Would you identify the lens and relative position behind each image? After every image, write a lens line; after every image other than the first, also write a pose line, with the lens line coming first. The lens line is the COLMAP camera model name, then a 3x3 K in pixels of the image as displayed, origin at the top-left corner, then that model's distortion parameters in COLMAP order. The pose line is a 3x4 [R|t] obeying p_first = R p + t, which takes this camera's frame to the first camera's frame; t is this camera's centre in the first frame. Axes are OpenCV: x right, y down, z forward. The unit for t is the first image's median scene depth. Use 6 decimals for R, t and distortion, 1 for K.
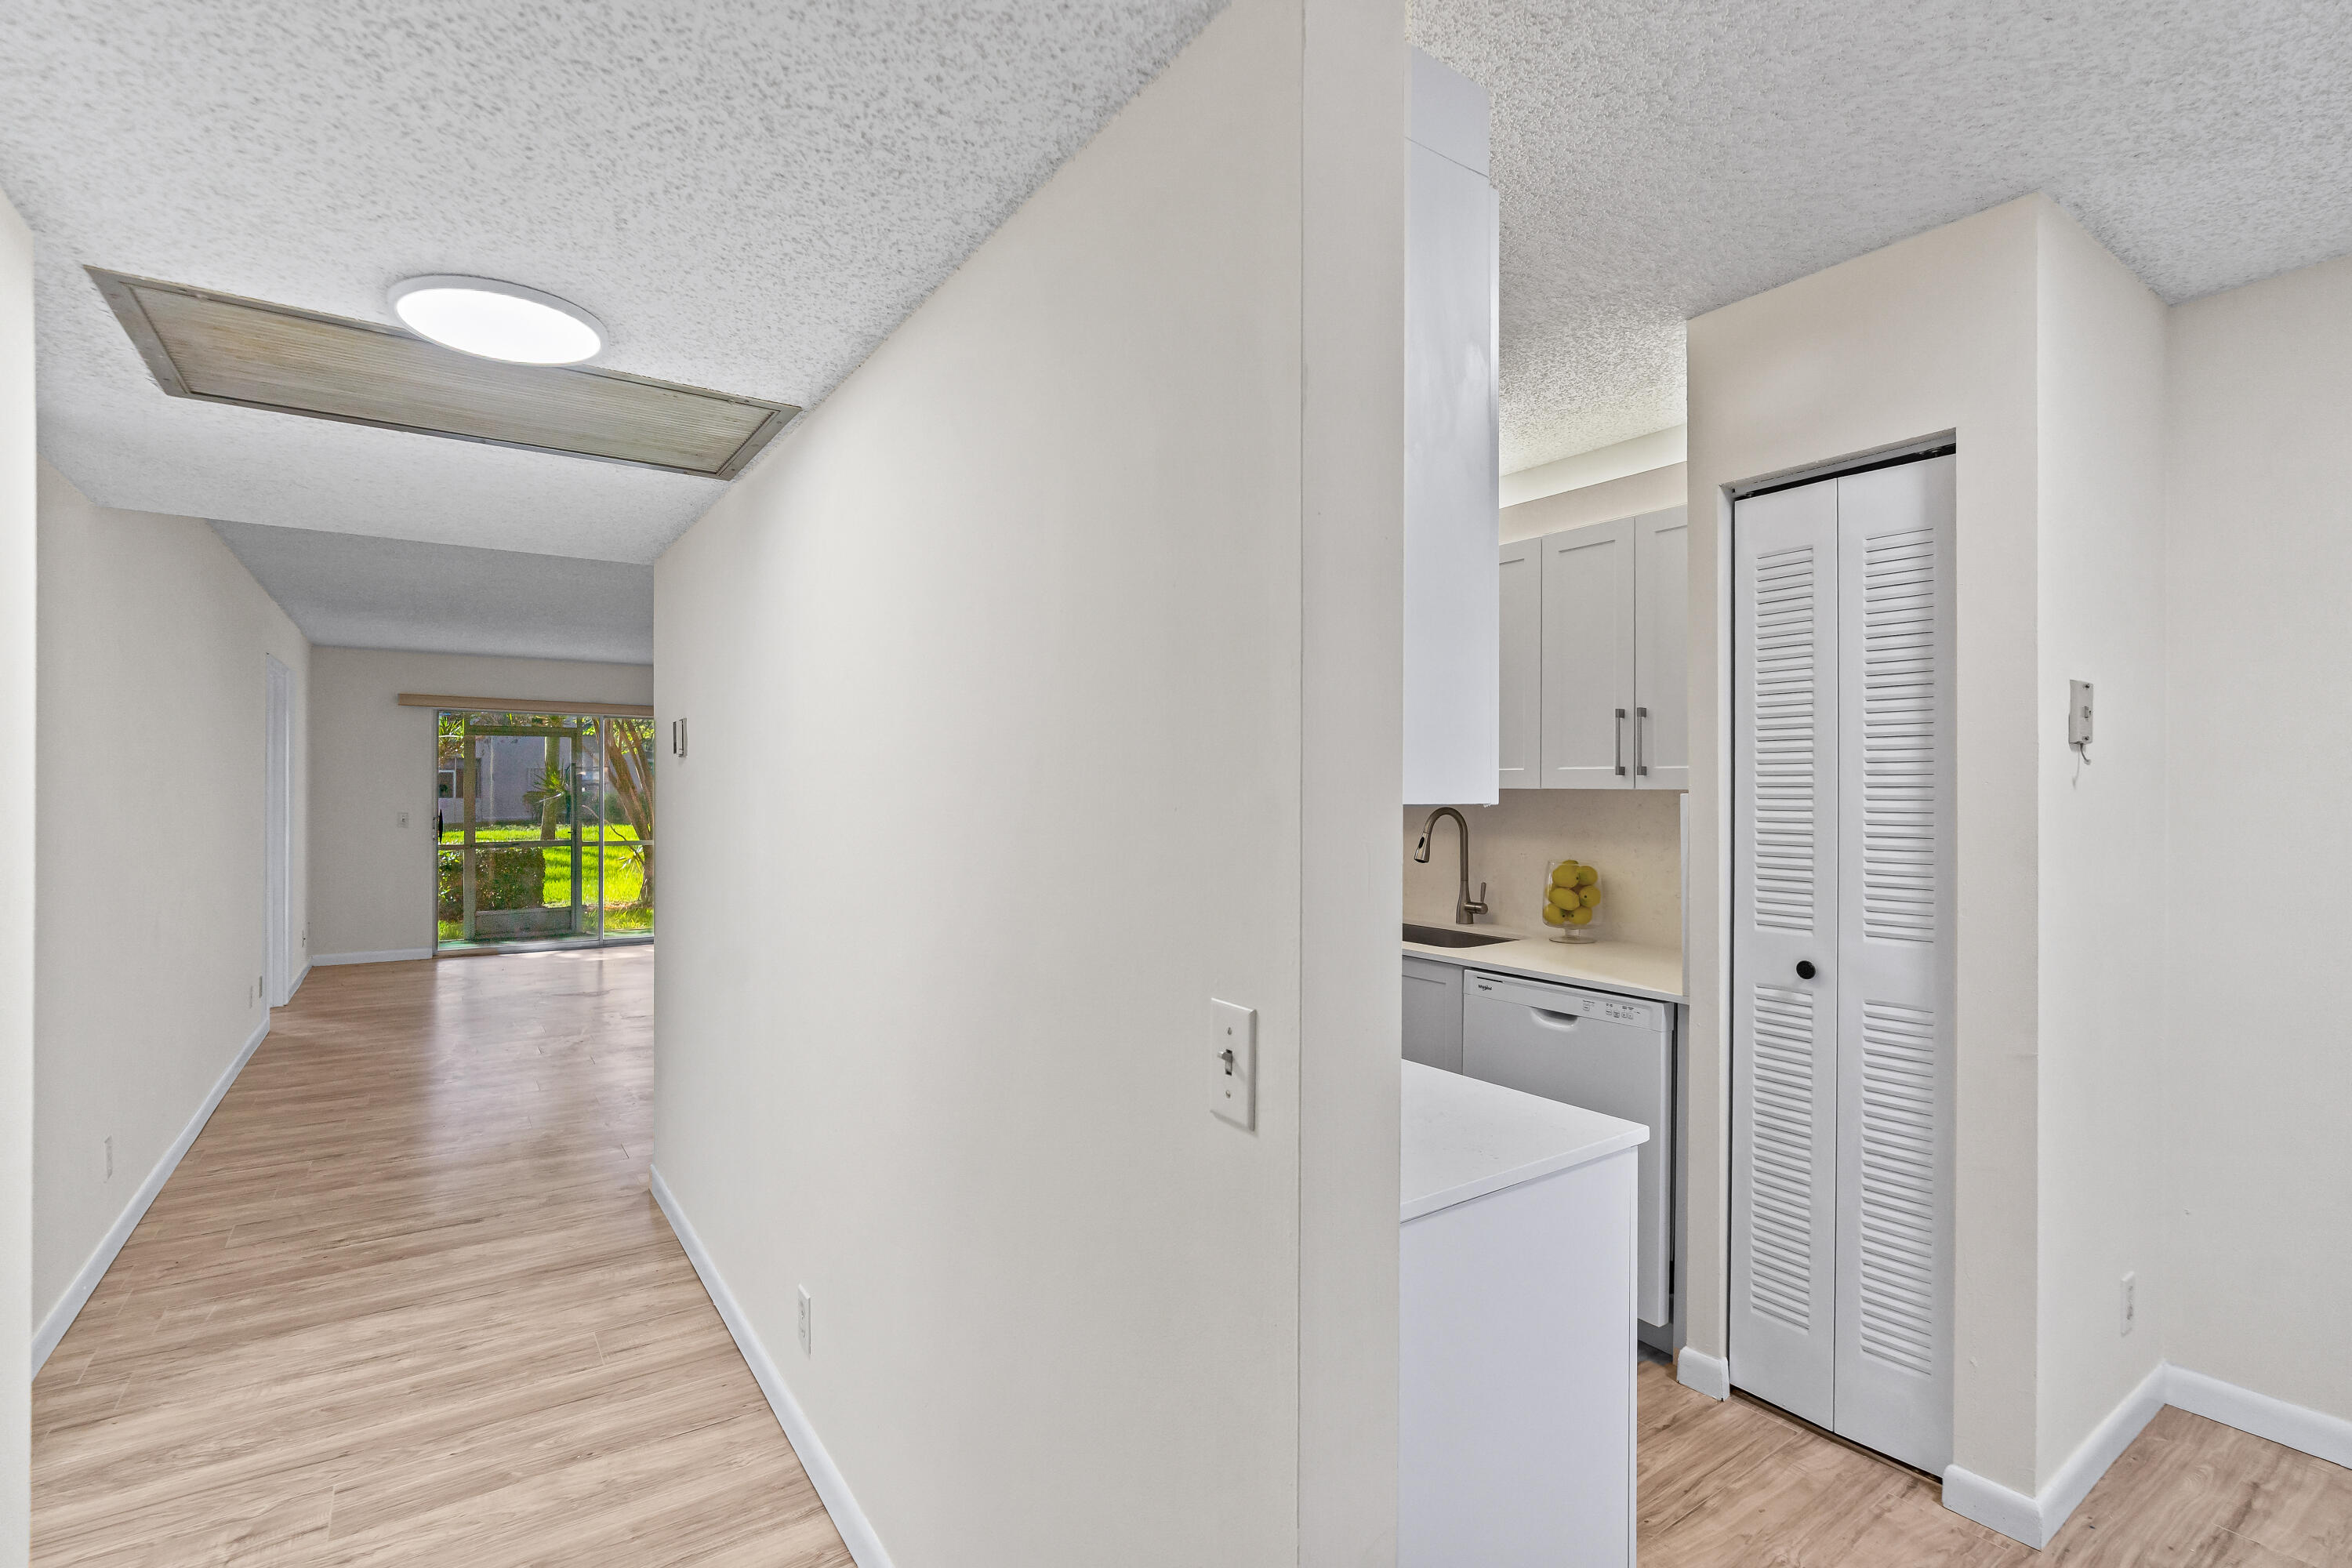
lens RADIAL K [[1074.2, 0, 1182.6], [0, 1074.2, 780.7], [0, 0, 1]] dist [-0.001661, 0.000353]
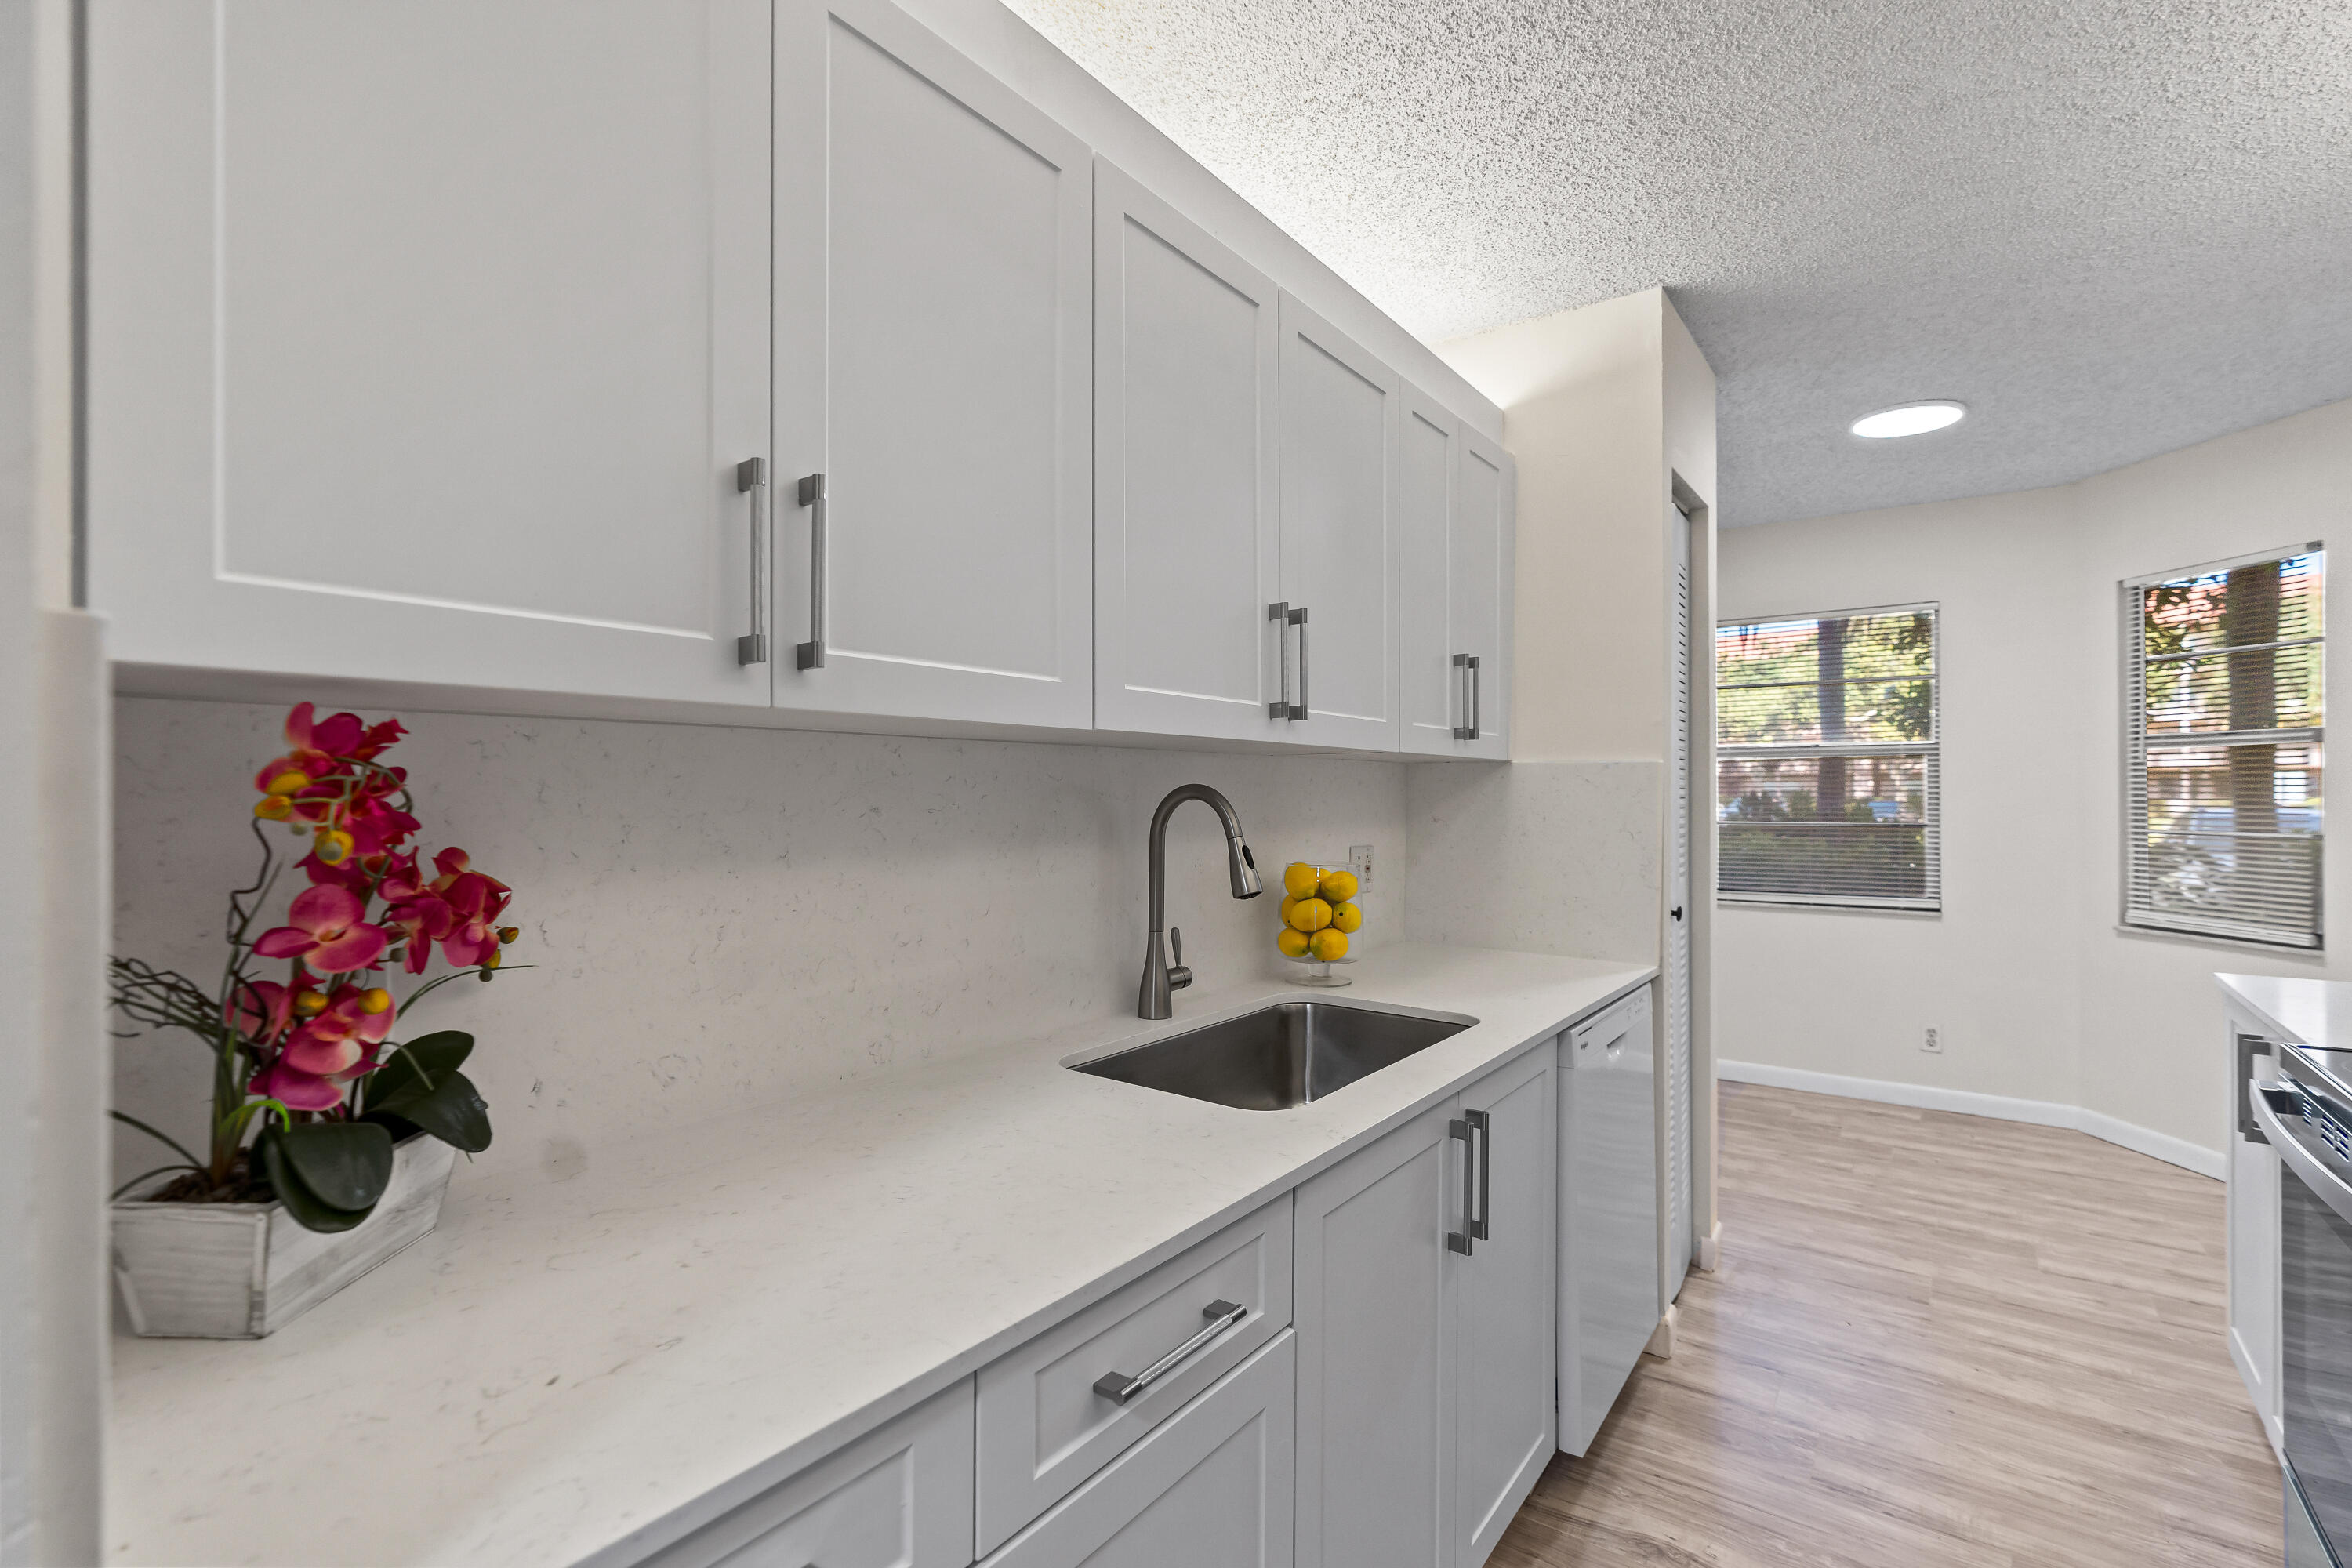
lens RADIAL K [[1058.7, 0, 1188.6], [0, 1058.7, 797.2], [0, 0, 1]] dist [-0.002657, 0.000785]
pose [[-0.319960, -0.003596, 0.947424, -0.336990], [-0.003354, 0.999991, 0.002663, 0.047106], [-0.947425, -0.002325, -0.319969, 1.852367]]
